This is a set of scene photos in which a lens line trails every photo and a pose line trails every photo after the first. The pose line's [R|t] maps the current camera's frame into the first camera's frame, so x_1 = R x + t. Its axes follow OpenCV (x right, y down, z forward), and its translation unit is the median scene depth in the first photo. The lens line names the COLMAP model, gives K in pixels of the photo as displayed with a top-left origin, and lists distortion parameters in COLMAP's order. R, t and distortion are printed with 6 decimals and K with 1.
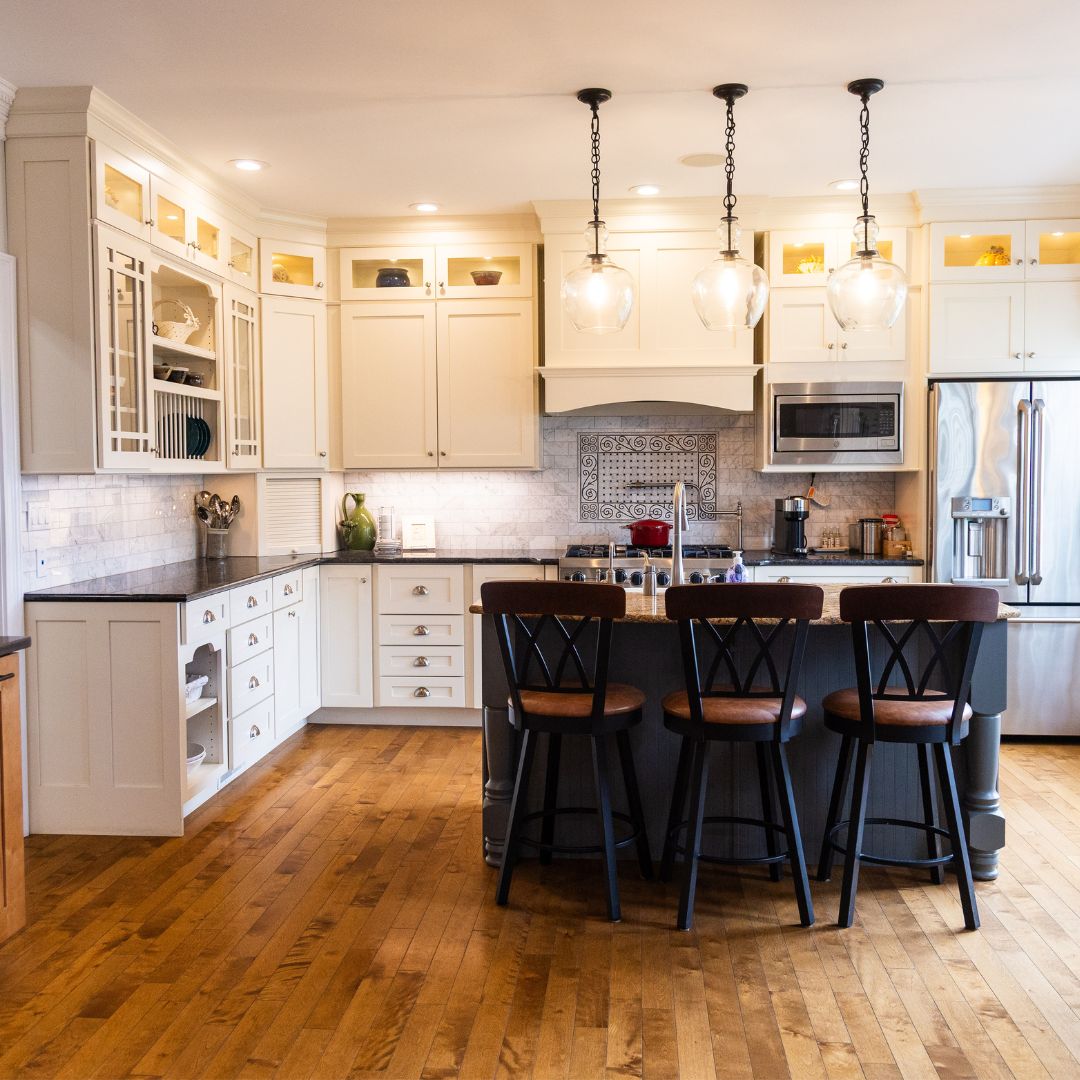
lens RADIAL K [[1108.0, 0, 557.0], [0, 1108.0, 534.4], [0, 0, 1]] dist [0.000193, 0.000000]
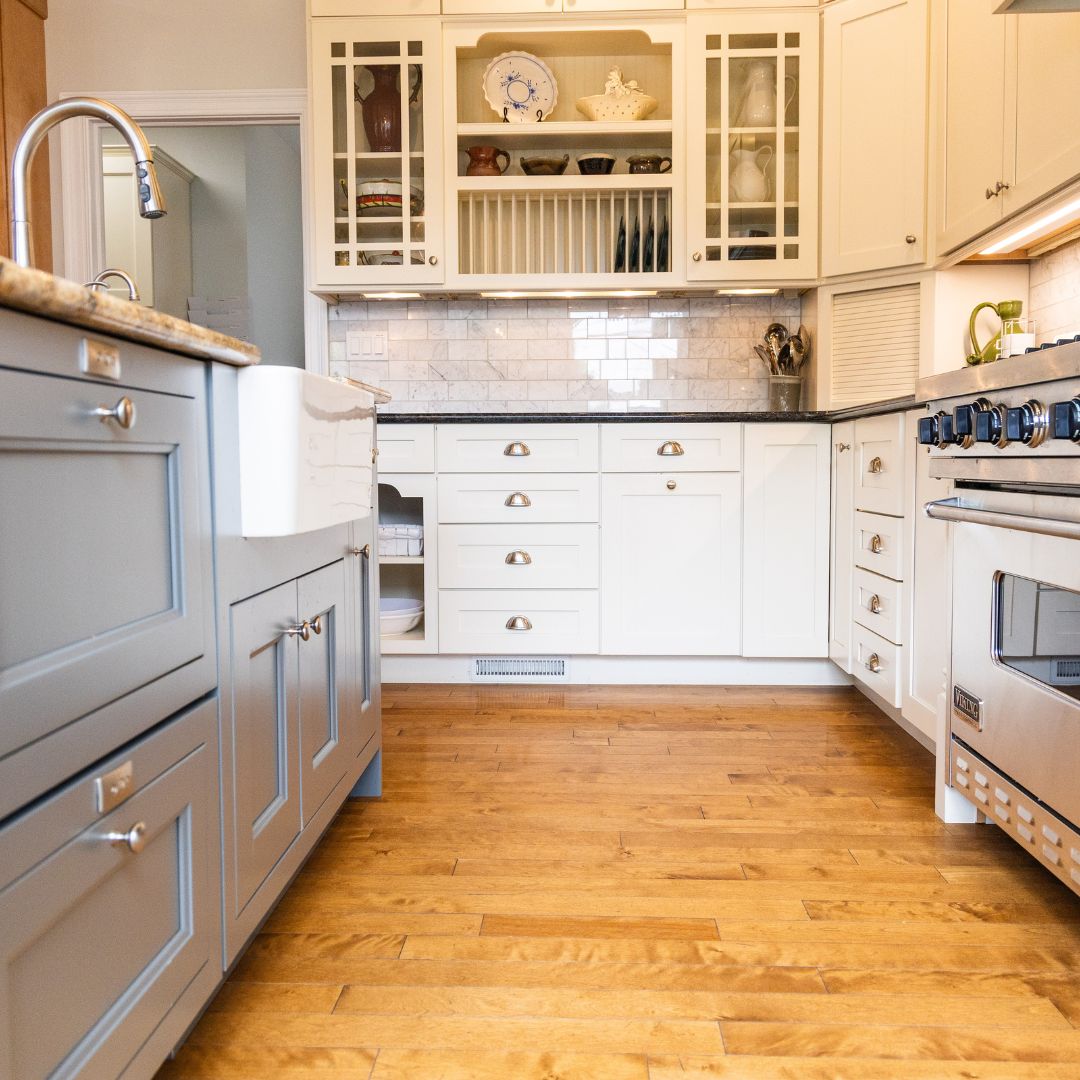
lens RADIAL K [[1082.3, 0, 540.3], [0, 1082.3, 537.6], [0, 0, 1]] dist [0.004412, 0.000000]
pose [[0.036340, 0.070206, -0.996870, 0.399378], [-0.051037, 0.996358, 0.068309, 0.060852], [0.998035, 0.048395, 0.039791, 0.873714]]
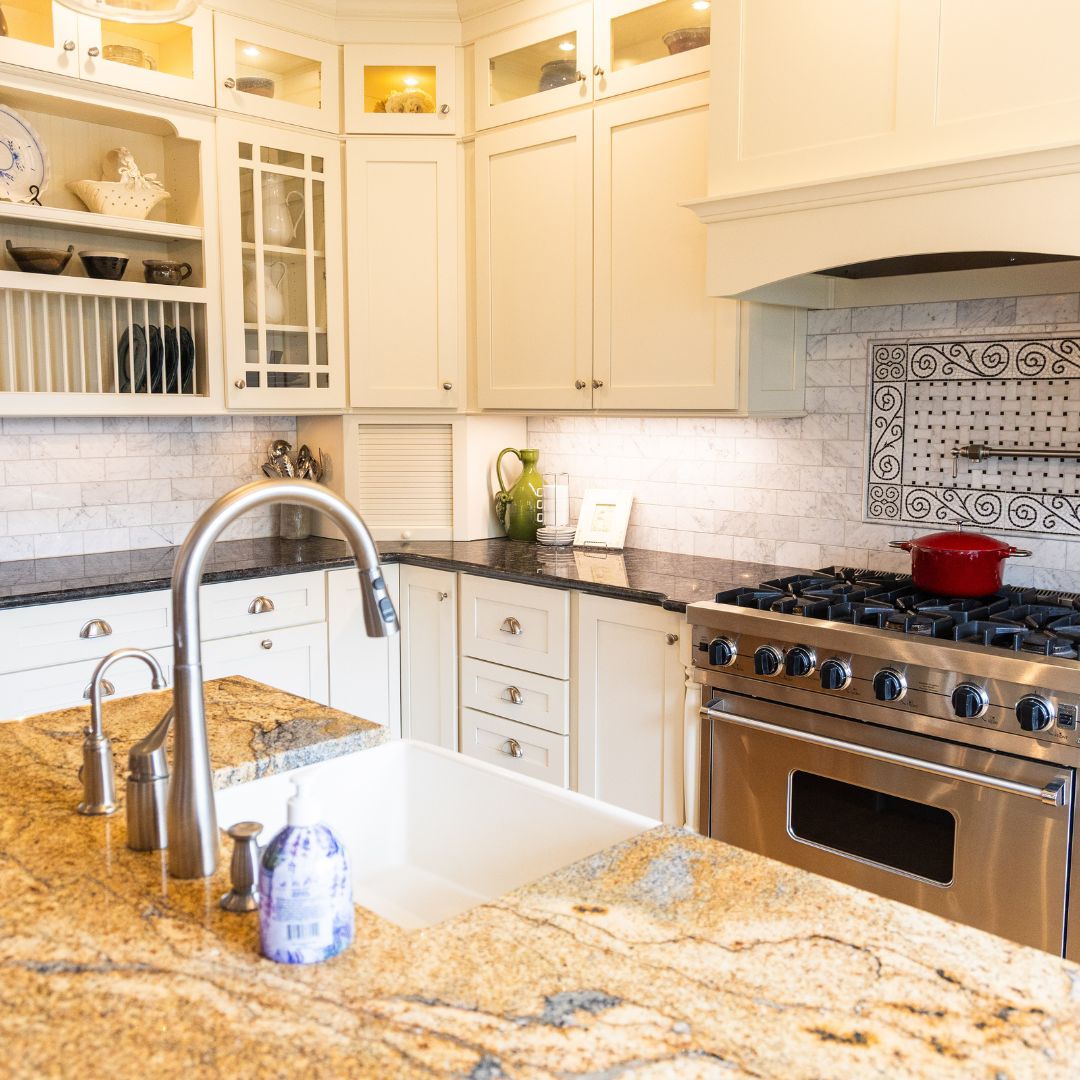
lens RADIAL K [[1082.3, 0, 550.2], [0, 1082.3, 533.8], [0, 0, 1]] dist [0.004412, 0.000000]
pose [[0.767884, 0.083258, -0.635156, 0.255331], [-0.043321, 0.995997, 0.078184, -0.043451], [0.639123, -0.032520, 0.768417, 0.621589]]
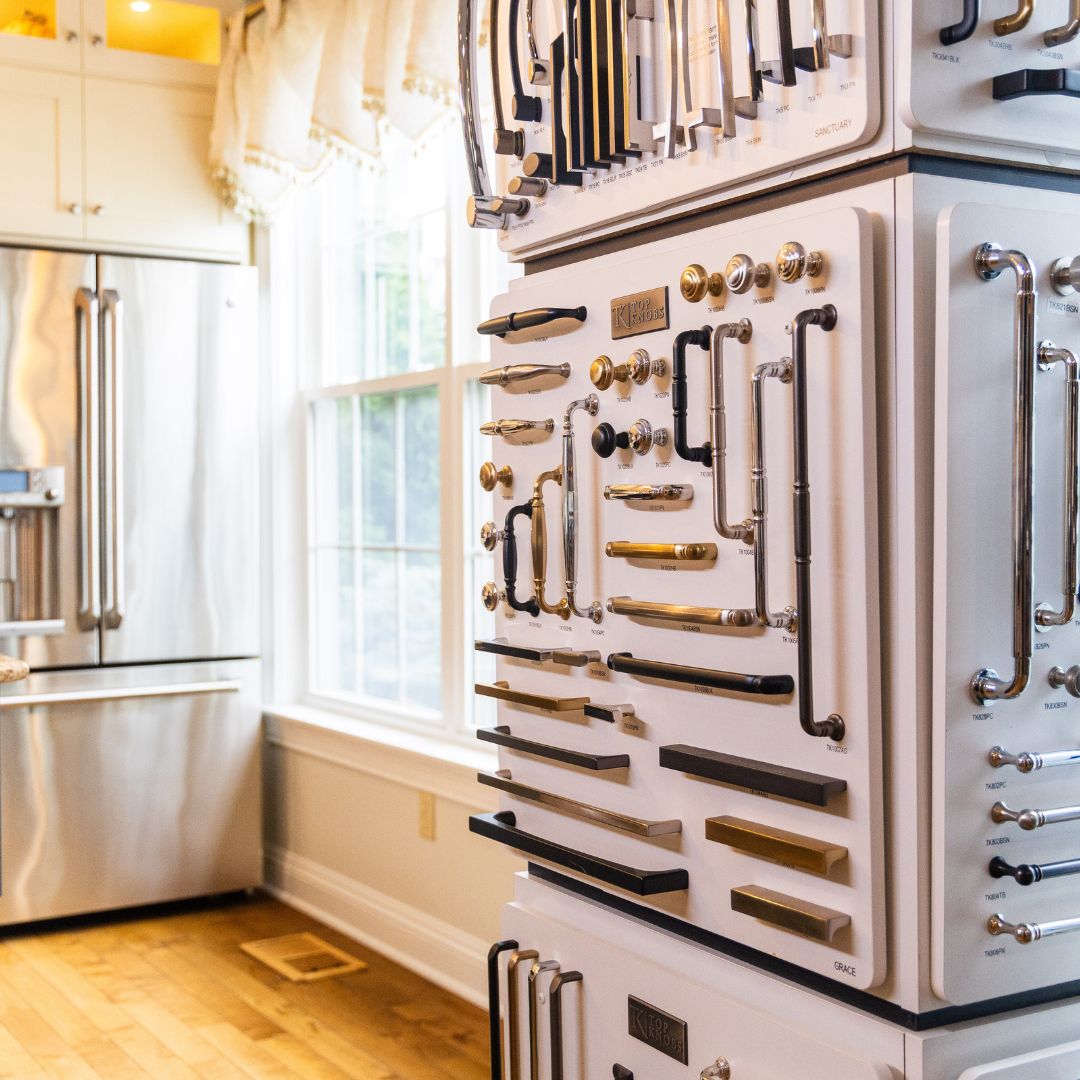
lens RADIAL K [[1462.8, 0, 540.4], [0, 1462.8, 537.8], [0, 0, 1]] dist [0.020283, 0.000000]
pose [[0.798122, -0.003978, 0.602482, 0.167075], [0.025965, 0.999276, -0.027797, 0.026129], [-0.601936, 0.037829, 0.797648, 0.298711]]
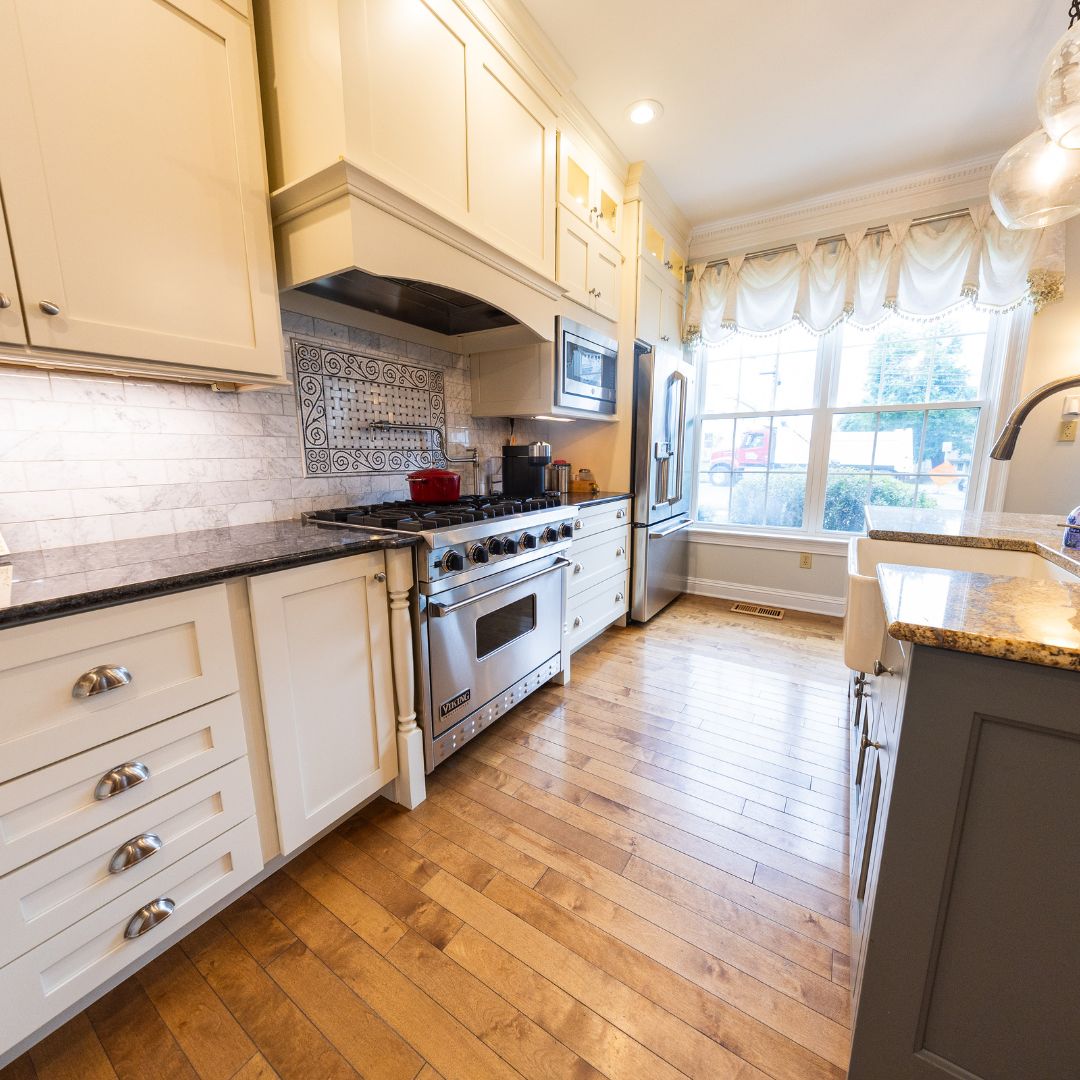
lens RADIAL K [[461.0, 0, 544.6], [0, 461.0, 541.4], [0, 0, 1]] dist [-0.001852, -0.001378]
pose [[0.474481, -0.161182, 0.865383, -0.186637], [0.053560, 0.986558, 0.154385, -0.009443], [-0.878635, -0.026903, 0.476736, 0.851342]]
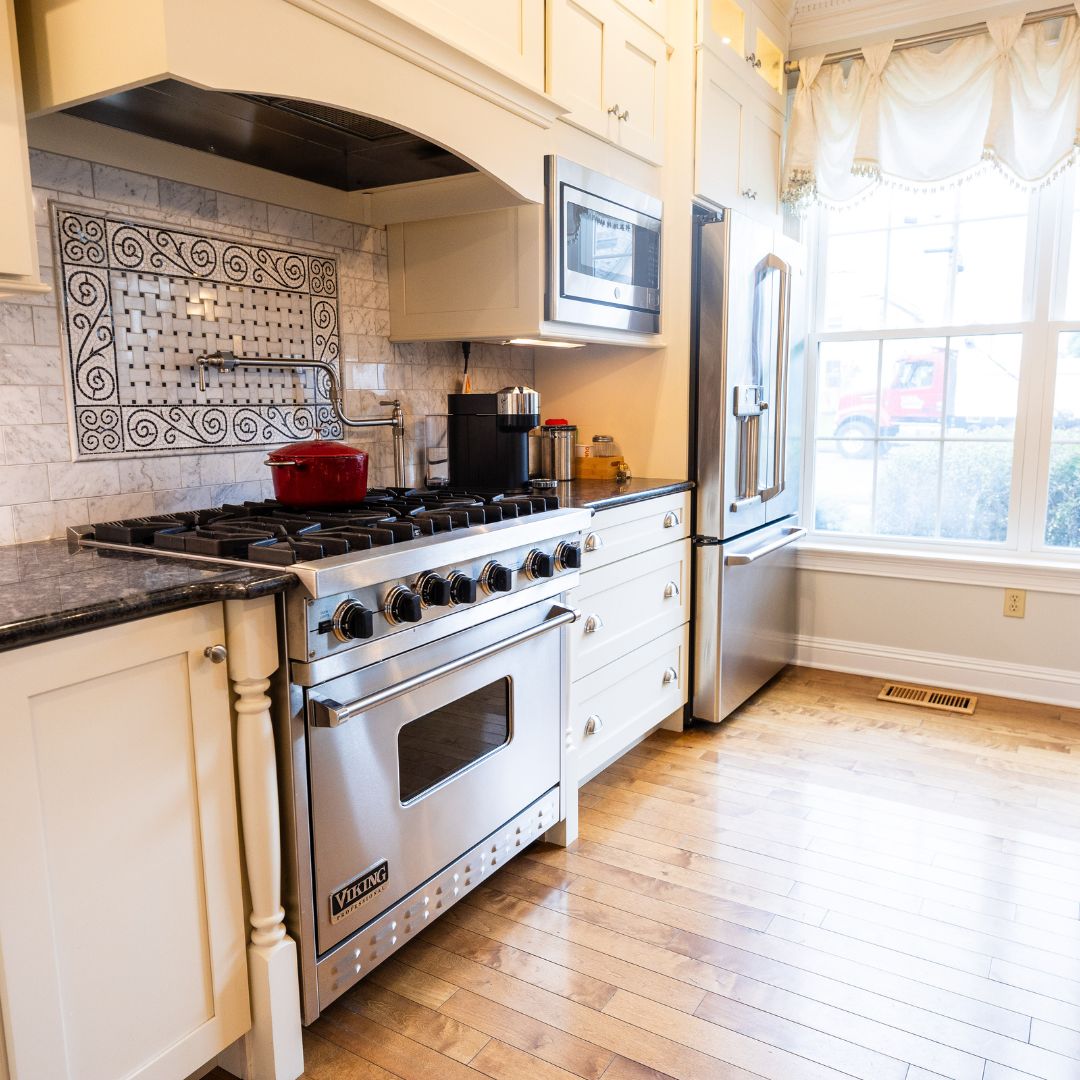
lens RADIAL K [[868.0, 0, 544.2], [0, 868.0, 544.9], [0, 0, 1]] dist [-0.026463, 0.021048]
pose [[0.459066, -0.145914, 0.876338, -0.184946], [0.057794, 0.989235, 0.134437, -0.014986], [-0.886520, -0.011069, 0.462557, 0.850866]]
